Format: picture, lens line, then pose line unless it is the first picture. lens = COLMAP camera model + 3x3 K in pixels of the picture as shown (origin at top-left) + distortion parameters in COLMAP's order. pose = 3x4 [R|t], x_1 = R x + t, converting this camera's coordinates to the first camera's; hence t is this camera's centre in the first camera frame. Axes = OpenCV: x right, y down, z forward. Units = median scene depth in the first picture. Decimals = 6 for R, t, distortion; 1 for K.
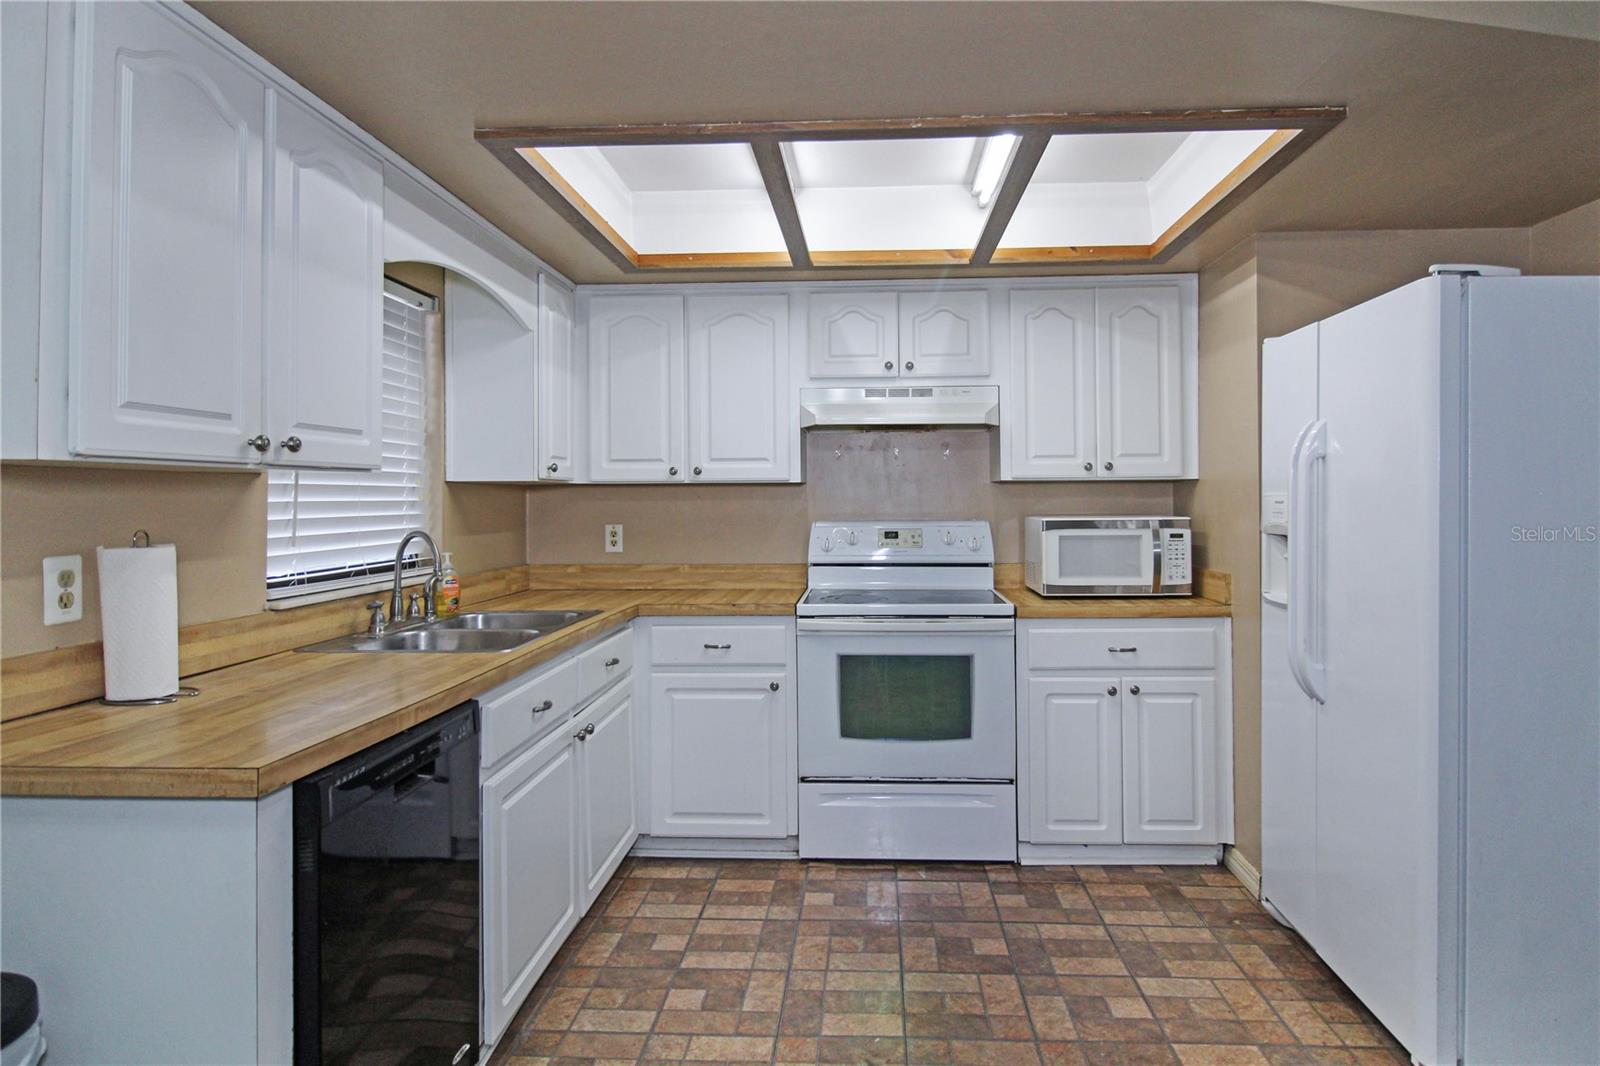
lens RADIAL K [[935.2, 0, 807.6], [0, 935.2, 487.4], [0, 0, 1]] dist [-0.007761, -0.000443]
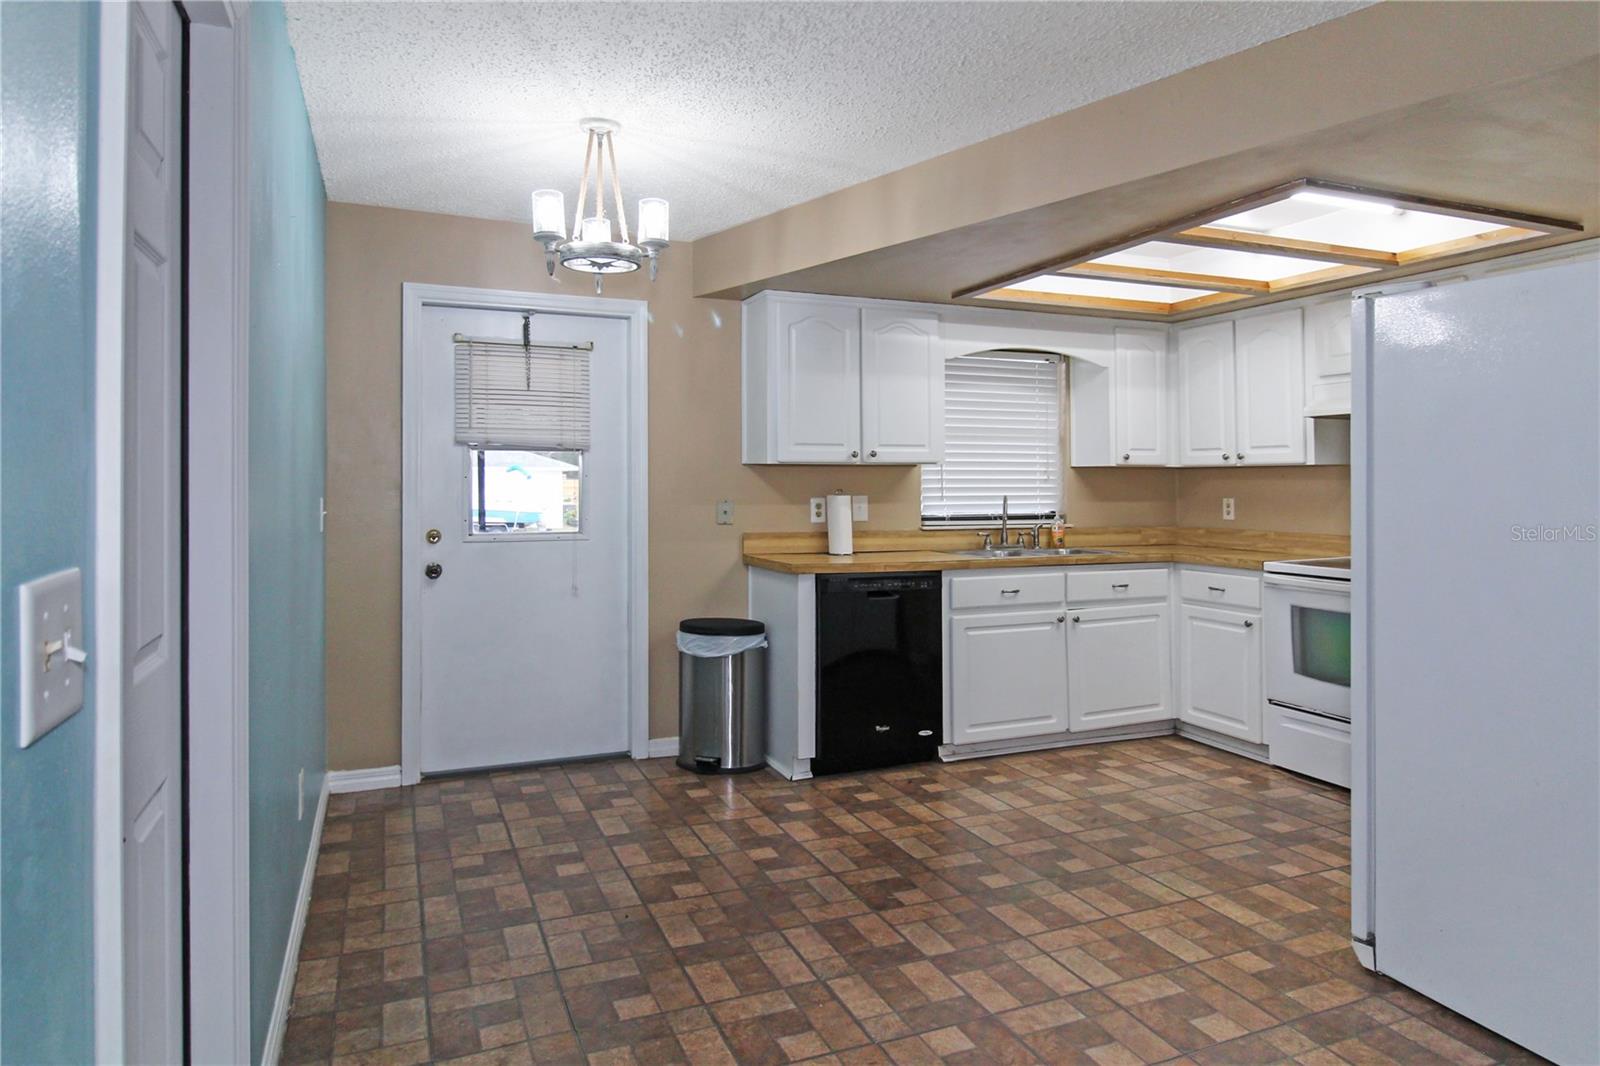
lens RADIAL K [[935.2, 0, 769.6], [0, 935.2, 476.6], [0, 0, 1]] dist [-0.007761, -0.000443]
pose [[0.421111, 0.004457, -0.906998, 0.856120], [0.006317, 0.999949, 0.007846, -0.005164], [0.906987, -0.009033, 0.421061, -0.142676]]
